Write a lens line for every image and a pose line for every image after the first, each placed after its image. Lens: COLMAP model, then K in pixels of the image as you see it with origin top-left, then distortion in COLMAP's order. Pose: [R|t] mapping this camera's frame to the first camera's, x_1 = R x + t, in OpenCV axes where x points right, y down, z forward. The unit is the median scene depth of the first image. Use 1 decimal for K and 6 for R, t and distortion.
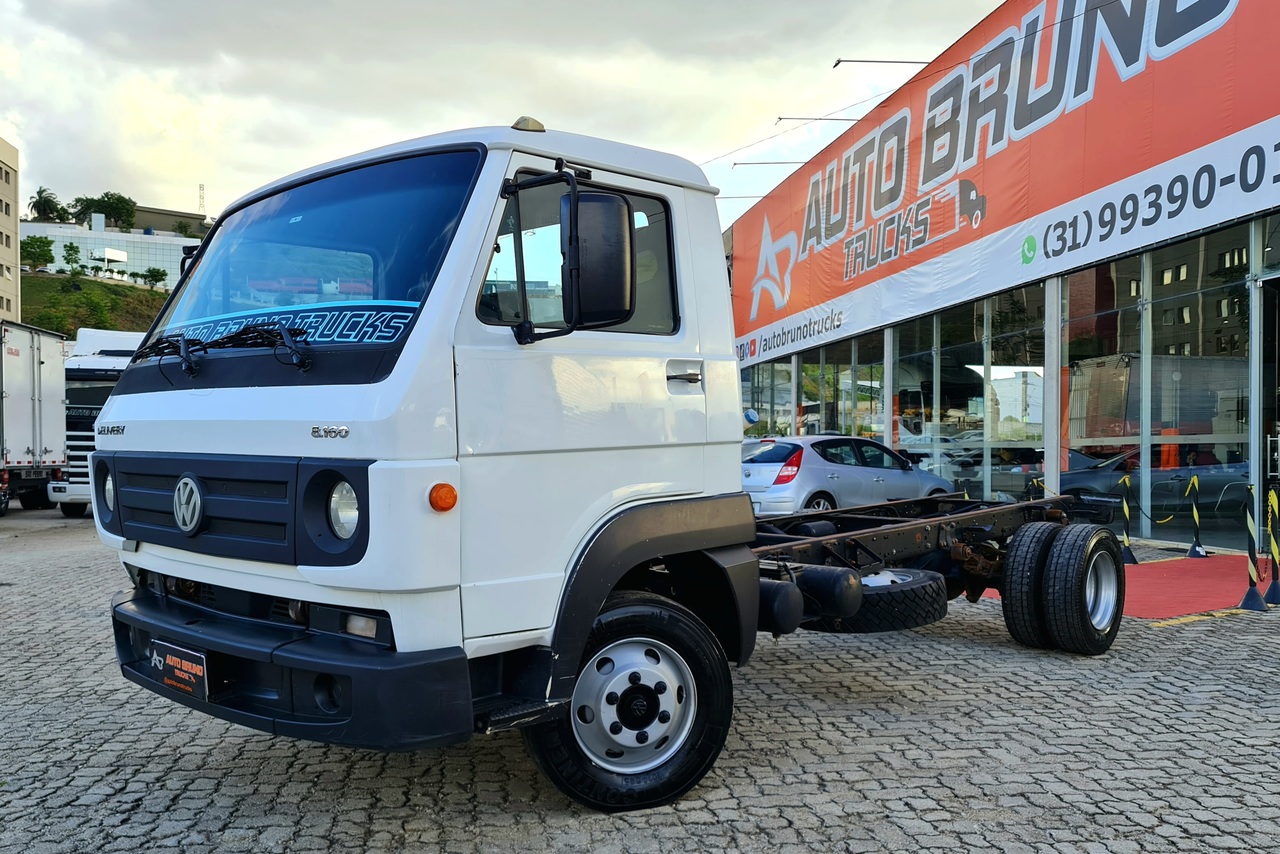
lens RADIAL K [[1074.0, 0, 623.4], [0, 1074.0, 462.1], [0, 0, 1]] dist [0.049813, 0.004602]
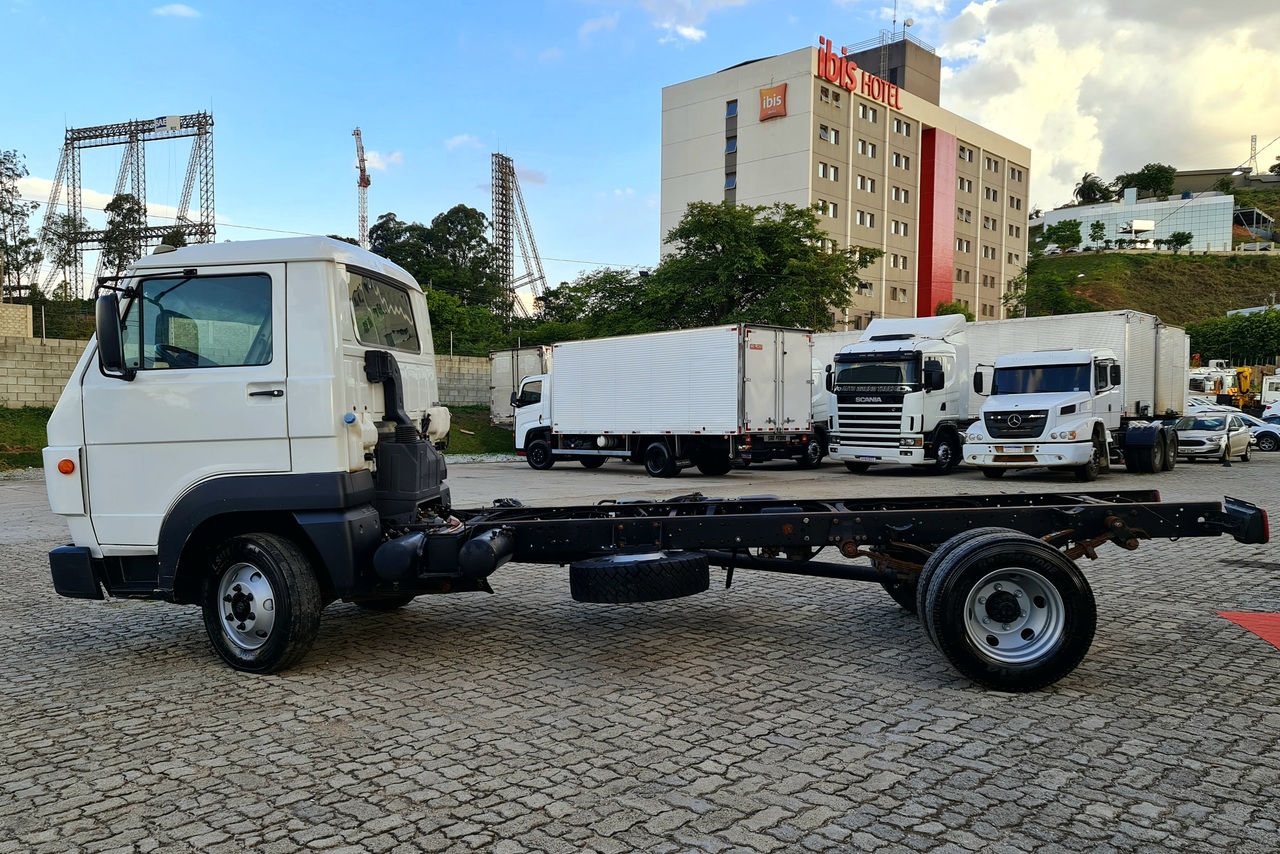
lens RADIAL K [[1002.4, 0, 638.3], [0, 1002.4, 468.8], [0, 0, 1]] dist [0.058344, -0.008500]
pose [[0.626214, 0.042338, -0.778501, 1.236624], [-0.007273, 0.998798, 0.048469, -0.039242], [0.779617, -0.024690, 0.625769, 0.439838]]
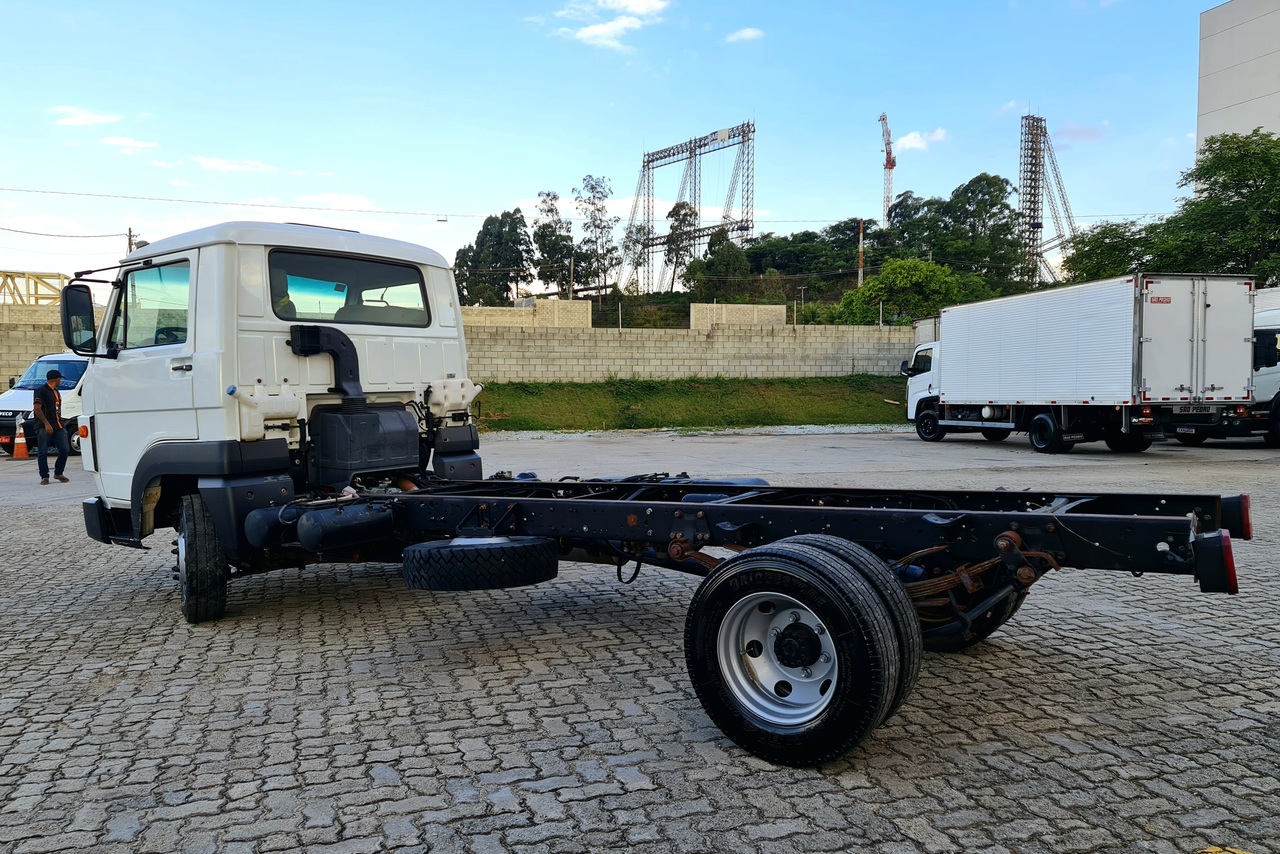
lens RADIAL K [[952.7, 0, 636.1], [0, 952.7, 442.5], [0, 0, 1]] dist [0.050018, -0.005834]
pose [[0.150969, 0.056387, -0.986929, 1.363692], [-0.001211, 0.998382, 0.056856, -0.042118], [0.988538, -0.007388, 0.150792, 1.234282]]
